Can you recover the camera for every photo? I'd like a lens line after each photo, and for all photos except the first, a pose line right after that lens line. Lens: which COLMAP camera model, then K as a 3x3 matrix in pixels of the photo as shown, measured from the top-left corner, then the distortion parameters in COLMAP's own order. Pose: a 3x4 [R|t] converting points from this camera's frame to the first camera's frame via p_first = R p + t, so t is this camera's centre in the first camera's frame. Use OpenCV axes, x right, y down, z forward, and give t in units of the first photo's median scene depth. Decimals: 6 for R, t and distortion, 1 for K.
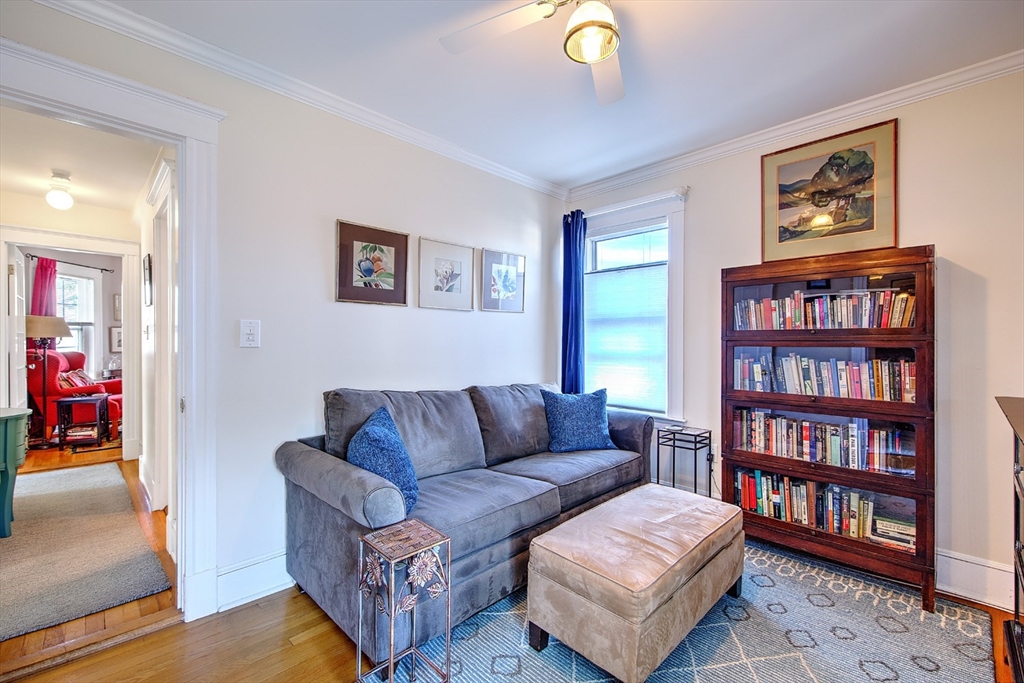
lens RADIAL K [[443.3, 0, 514.4], [0, 443.3, 338.5], [0, 0, 1]] dist [0.000939, 0.000164]
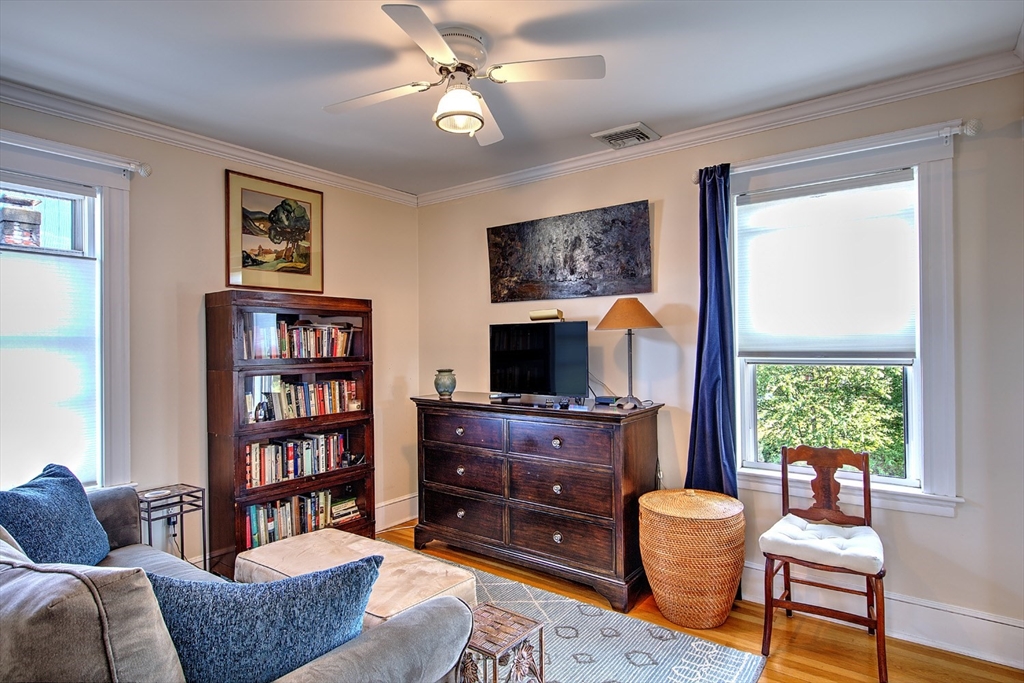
lens RADIAL K [[589.9, 0, 512.4], [0, 589.9, 343.8], [0, 0, 1]] dist [-0.001546, 0.001042]
pose [[-0.178224, 0.007546, 0.983961, -0.859666], [0.006606, 0.999957, -0.006472, -0.041163], [-0.983968, 0.005347, -0.178266, 0.723249]]
